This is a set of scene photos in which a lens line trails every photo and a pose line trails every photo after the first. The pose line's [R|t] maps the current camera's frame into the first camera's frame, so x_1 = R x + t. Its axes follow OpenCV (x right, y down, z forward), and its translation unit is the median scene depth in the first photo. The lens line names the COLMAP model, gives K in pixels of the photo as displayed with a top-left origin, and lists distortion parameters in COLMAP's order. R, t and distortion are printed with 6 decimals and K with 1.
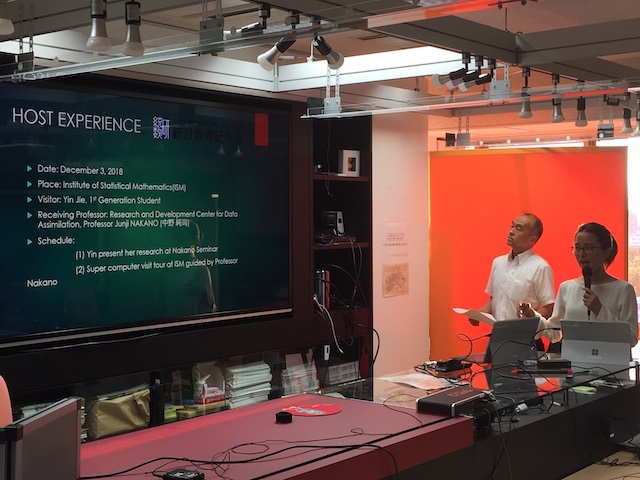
lens RADIAL K [[972.0, 0, 311.7], [0, 972.0, 220.9], [0, 0, 1]] dist [0.071144, 0.000000]
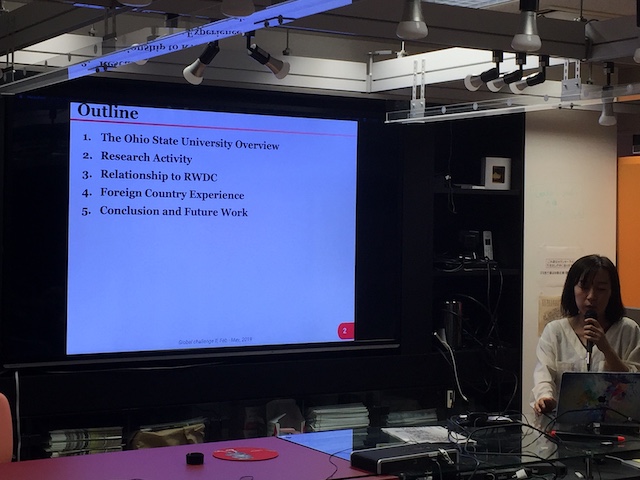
lens RADIAL K [[1212.1, 0, 313.1], [0, 1212.1, 225.3], [0, 0, 1]] dist [0.051575, 0.000000]
pose [[0.940925, 0.019766, -0.338037, 0.297780], [-0.020793, 0.999784, 0.000582, -0.014917], [0.337975, 0.006482, 0.941133, -0.031920]]
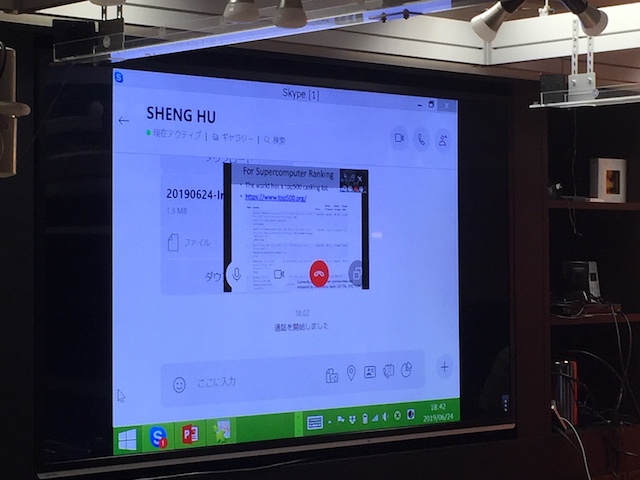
lens RADIAL K [[1725.5, 0, 307.4], [0, 1725.5, 213.6], [0, 0, 1]] dist [0.003586, 0.000000]
pose [[0.991874, -0.007054, -0.127025, -0.012610], [0.002266, 0.999283, -0.037801, 0.000781], [0.127201, 0.037206, 0.991179, -0.085769]]
